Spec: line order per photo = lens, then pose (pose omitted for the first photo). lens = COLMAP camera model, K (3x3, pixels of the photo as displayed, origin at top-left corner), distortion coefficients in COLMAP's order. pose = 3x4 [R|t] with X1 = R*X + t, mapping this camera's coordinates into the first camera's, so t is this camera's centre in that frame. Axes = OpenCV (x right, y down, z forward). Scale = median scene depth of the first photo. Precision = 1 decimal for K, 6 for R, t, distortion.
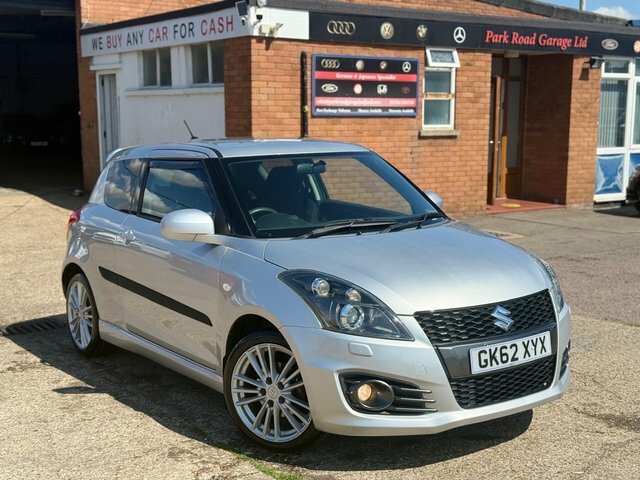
lens RADIAL K [[894.4, 0, 320.0], [0, 894.4, 240.0], [0, 0, 1]] dist [0.011610, 0.073825]
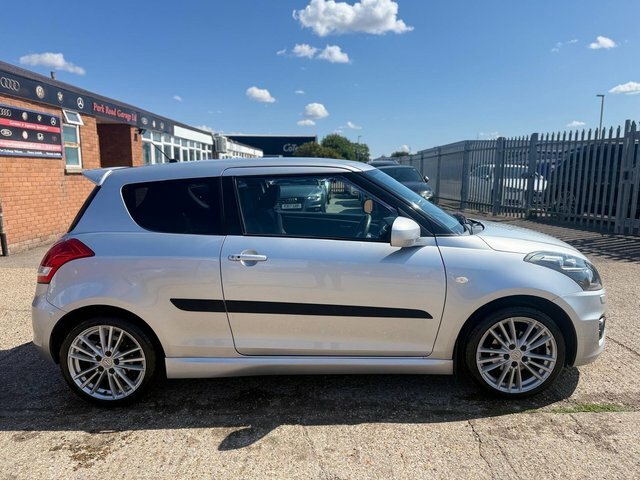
lens RADIAL K [[452.7, 0, 320.0], [0, 452.7, 240.0], [0, 0, 1]] dist [-0.009135, 0.002429]
pose [[0.574941, -0.111105, 0.810616, -0.249689], [0.096636, 0.993024, 0.067566, -0.023028], [-0.812468, 0.039488, 0.581667, 0.289055]]
